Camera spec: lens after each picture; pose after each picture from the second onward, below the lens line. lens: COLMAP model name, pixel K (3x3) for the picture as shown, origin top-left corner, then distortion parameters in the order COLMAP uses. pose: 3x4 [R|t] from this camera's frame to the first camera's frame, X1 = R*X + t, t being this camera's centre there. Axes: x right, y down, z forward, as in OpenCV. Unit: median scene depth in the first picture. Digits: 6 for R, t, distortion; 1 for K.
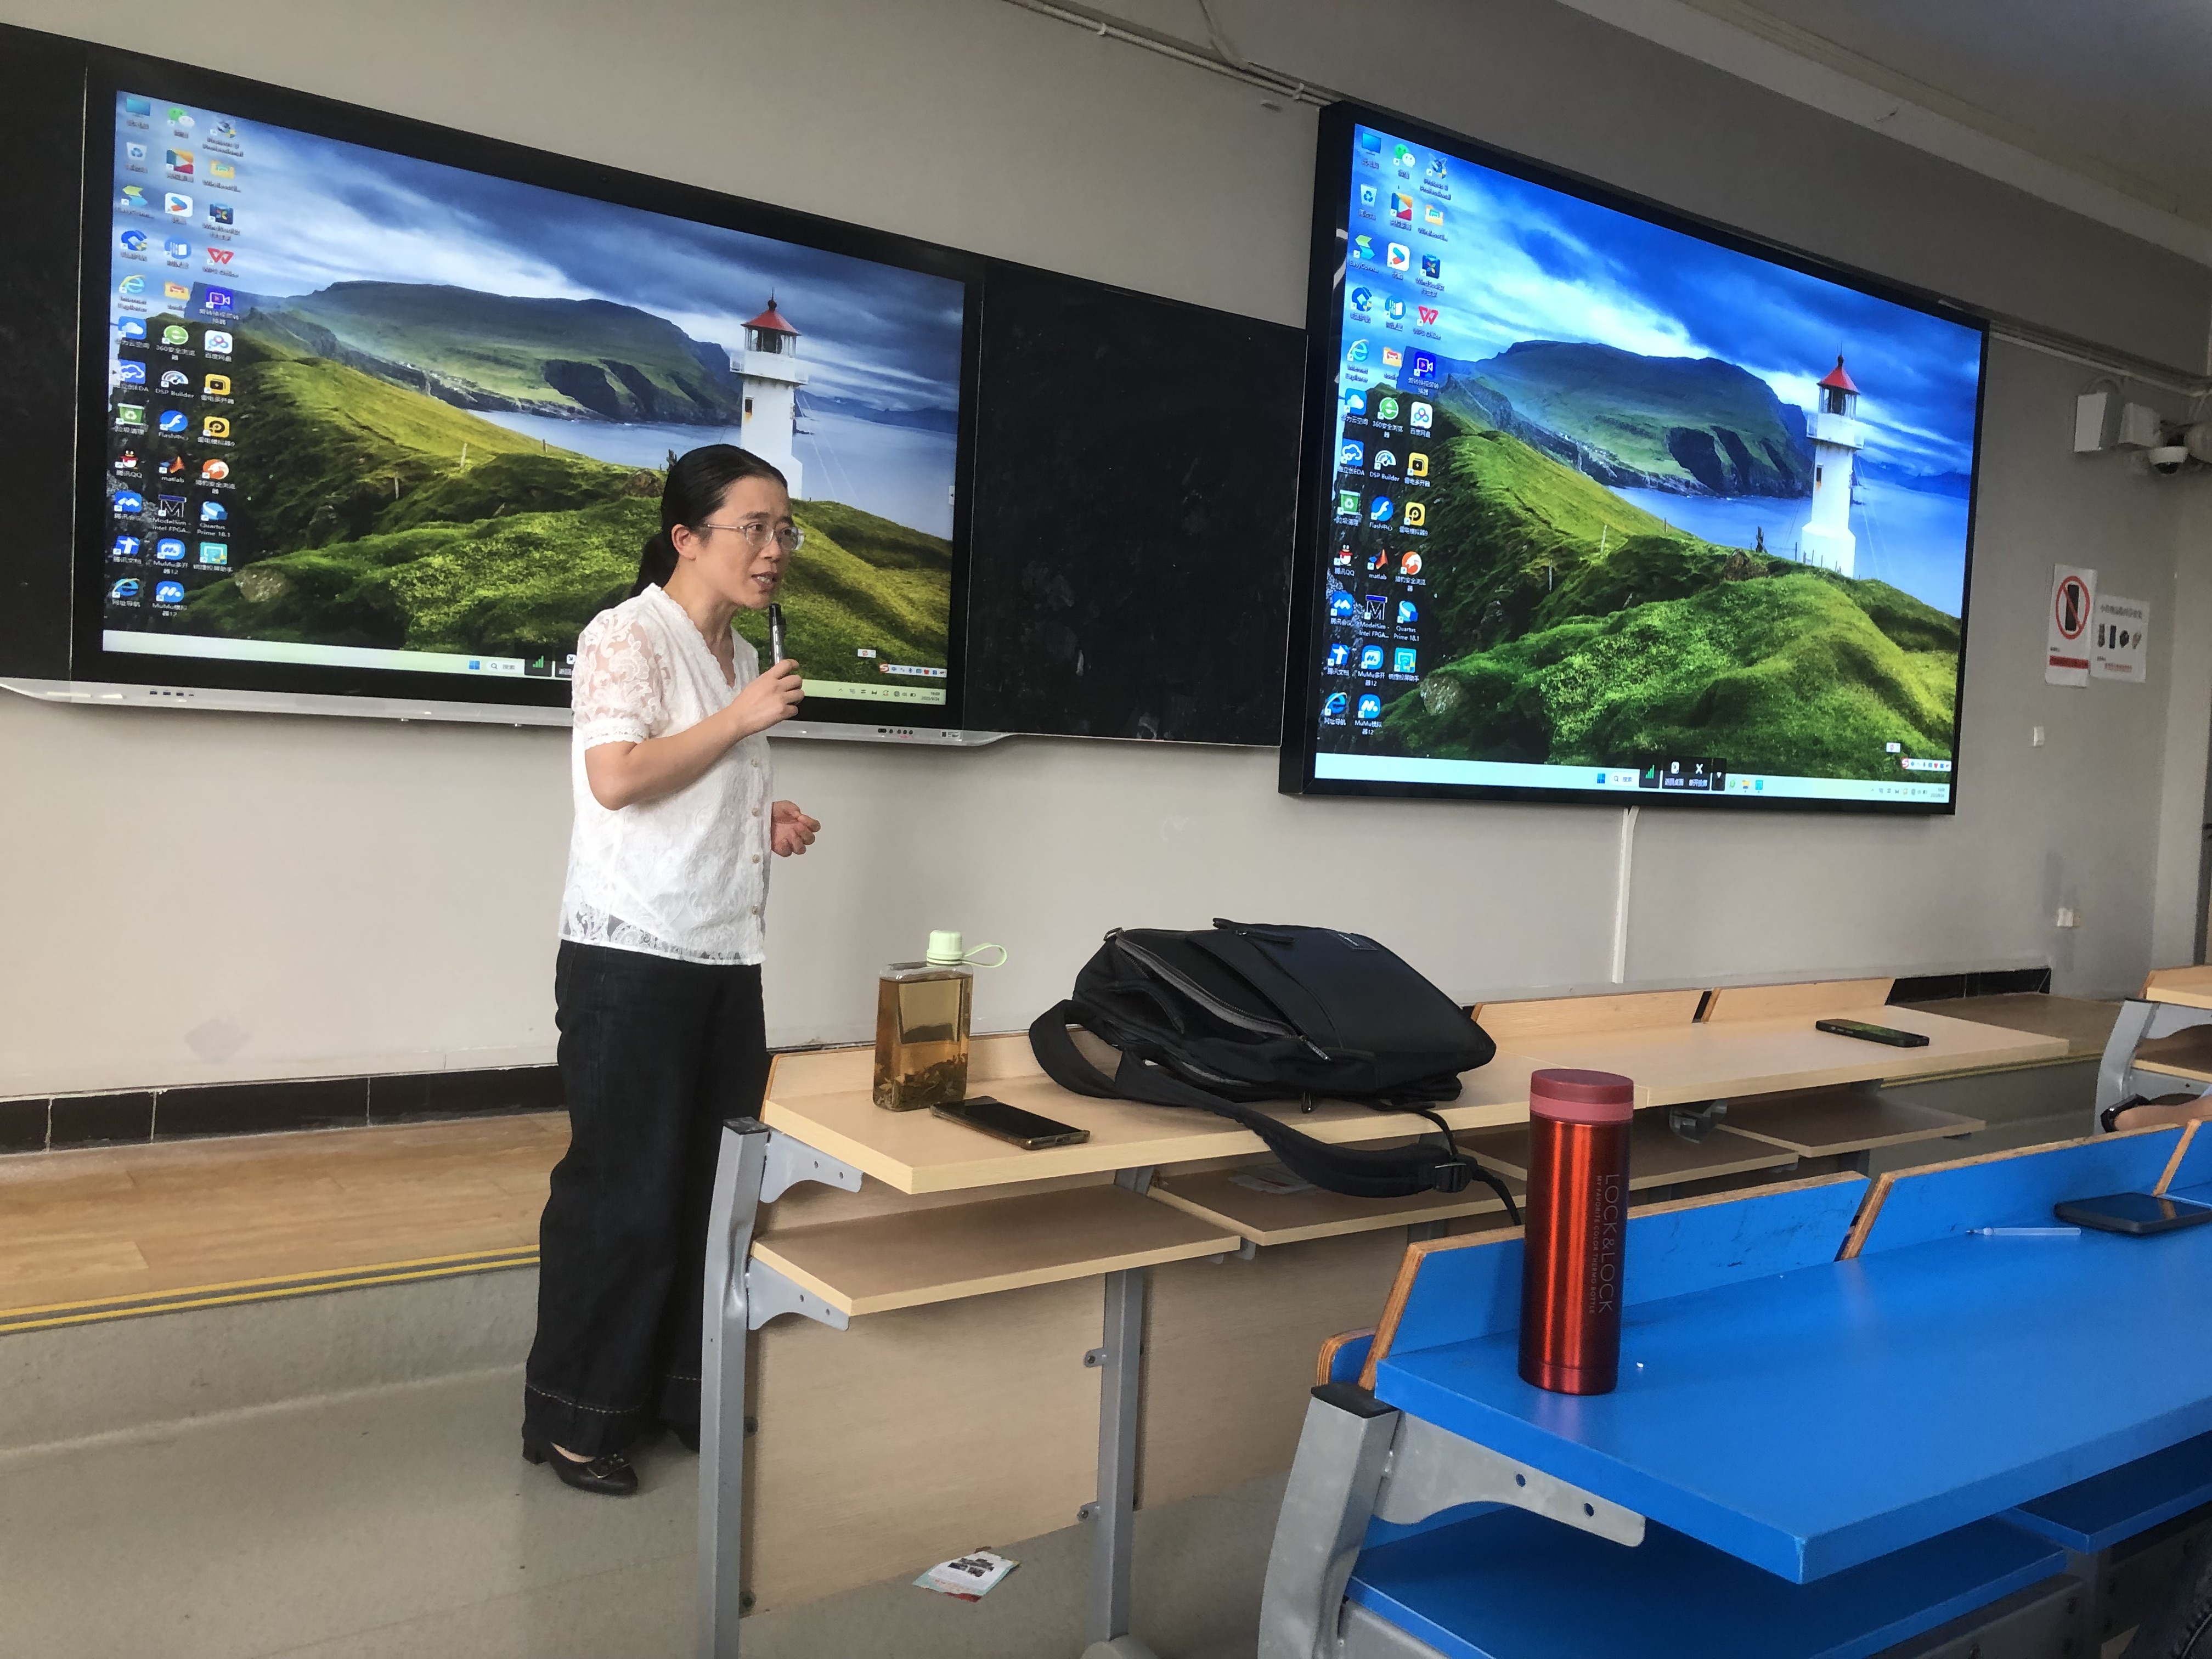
lens RADIAL K [[1803.0, 0, 1106.0], [0, 1803.0, 829.5], [0, 0, 1]] dist [0.068653, -0.012635]
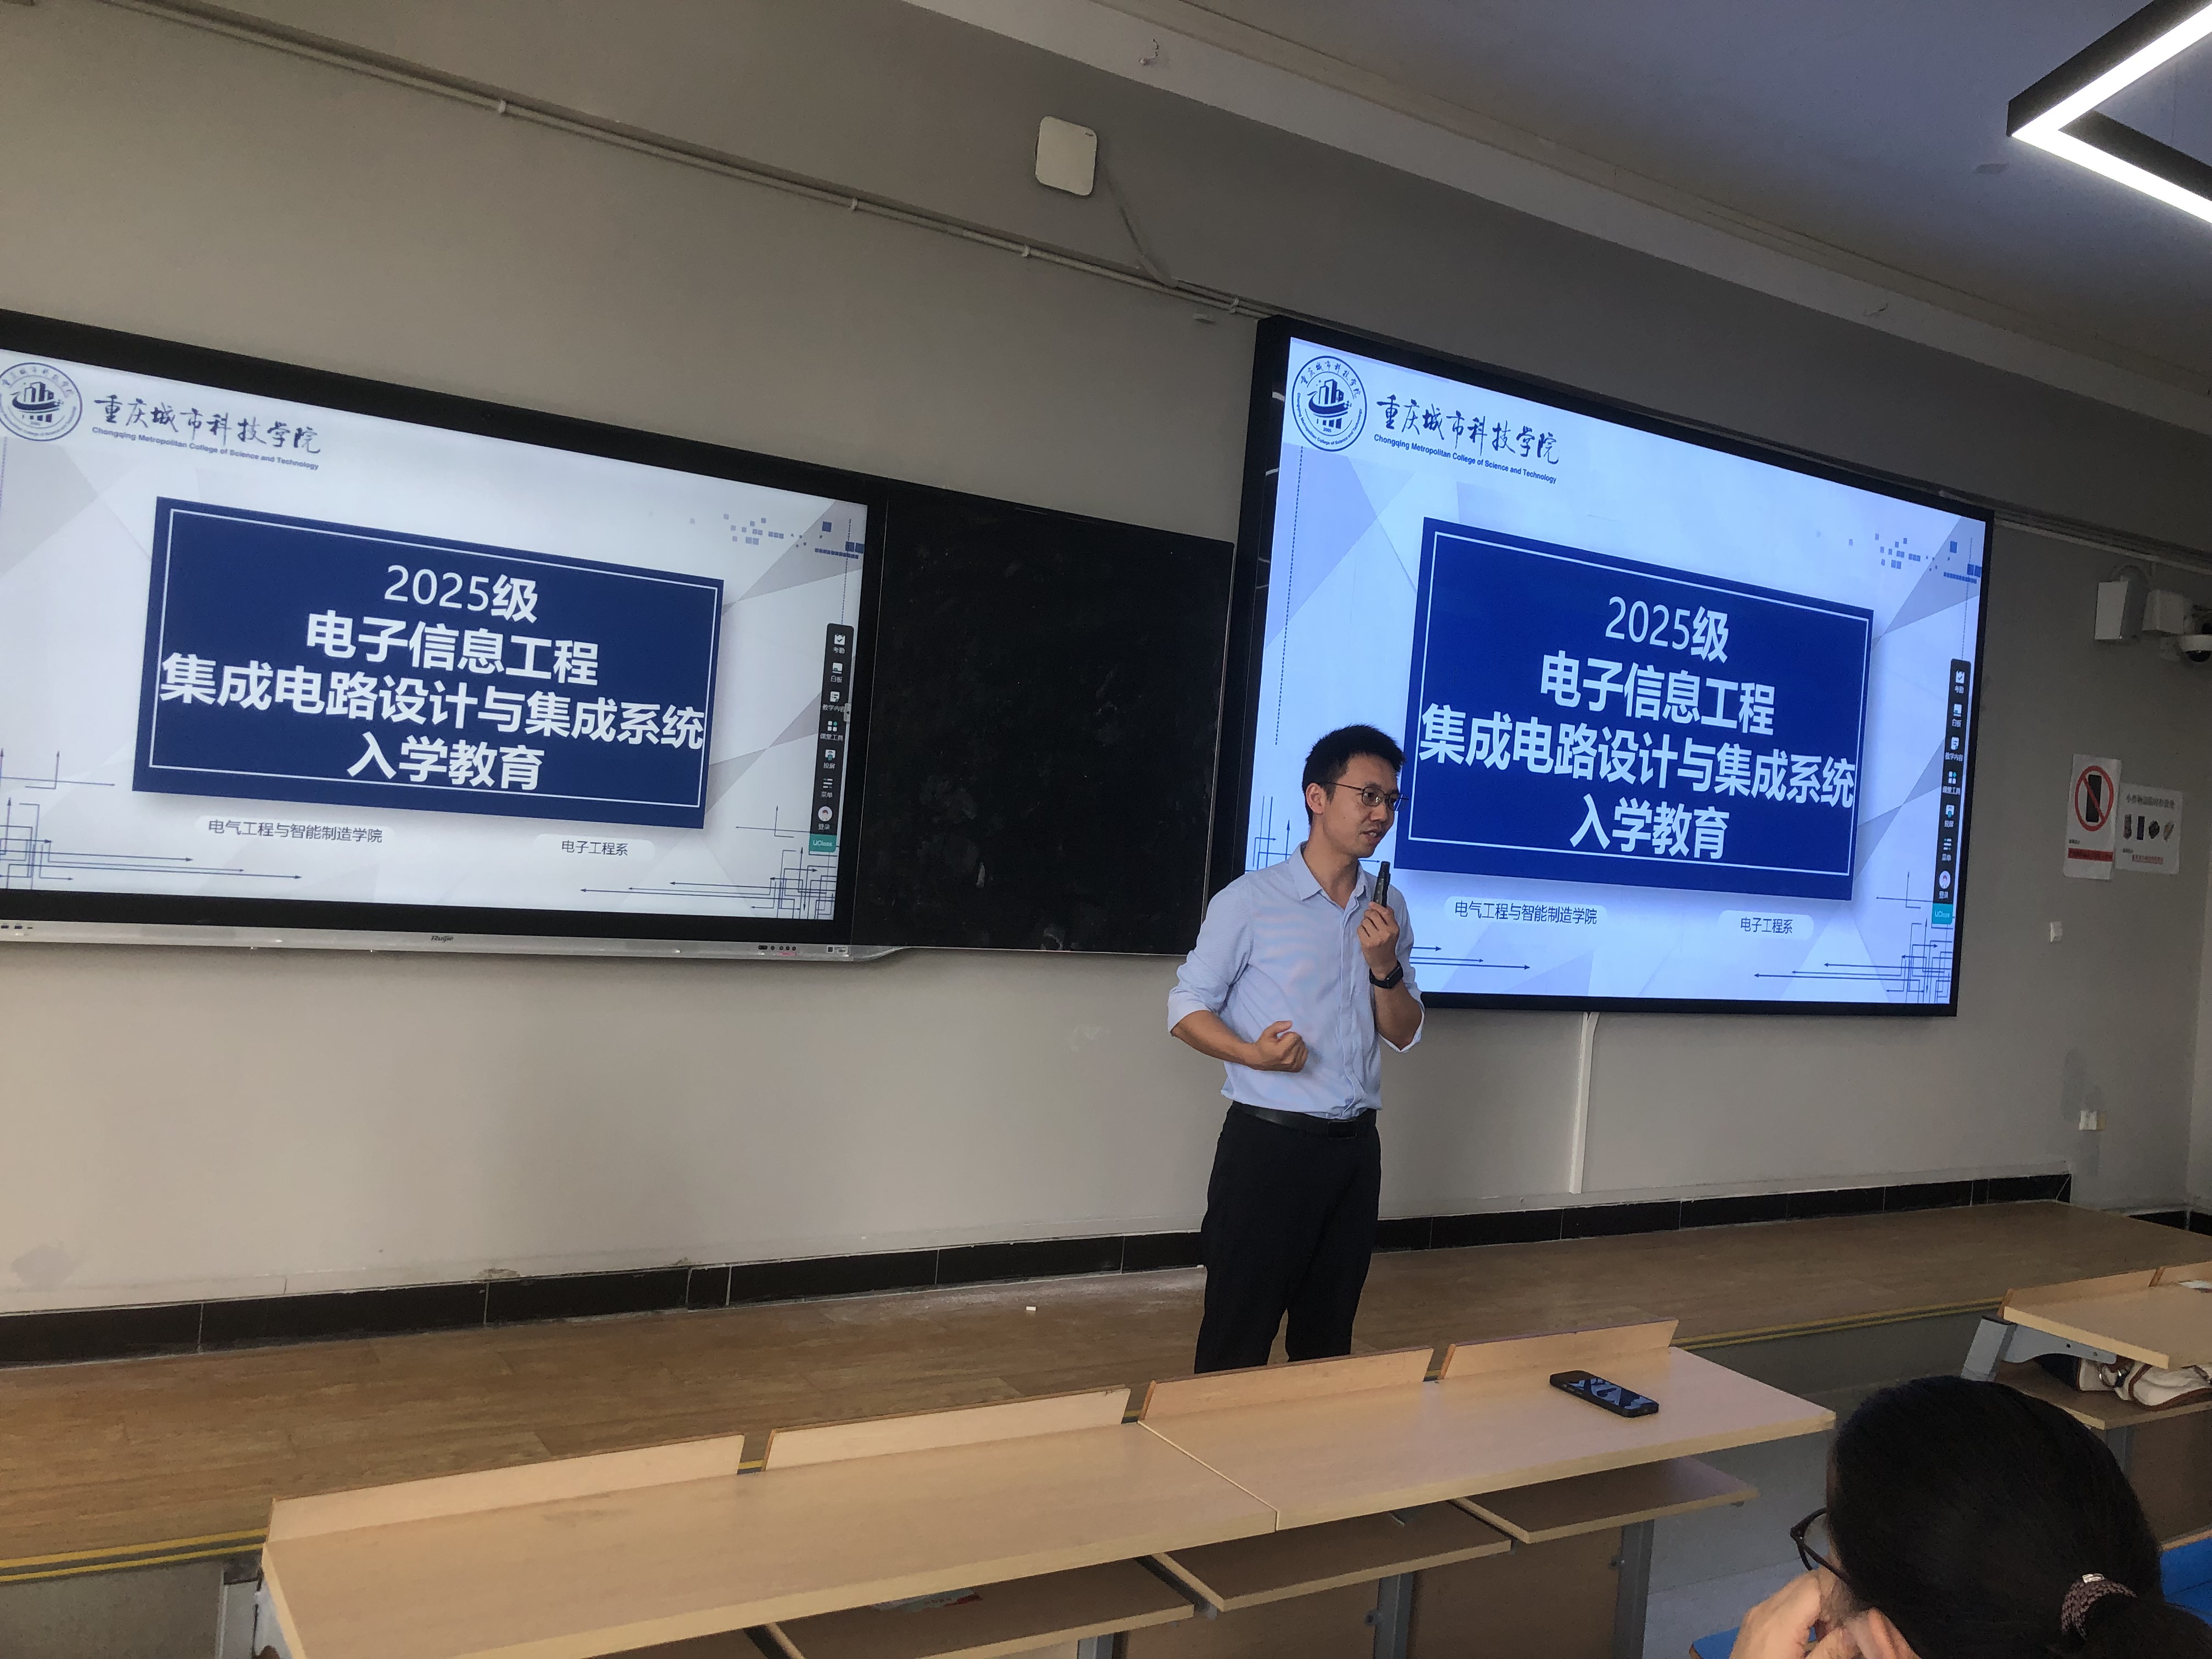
lens RADIAL K [[1803.0, 0, 1106.0], [0, 1803.0, 829.5], [0, 0, 1]] dist [0.068653, -0.012635]
pose [[0.997830, 0.028686, -0.059258, 0.115082], [-0.031499, 0.998394, -0.047091, -0.074772], [0.057811, 0.048856, 0.997131, 0.014626]]
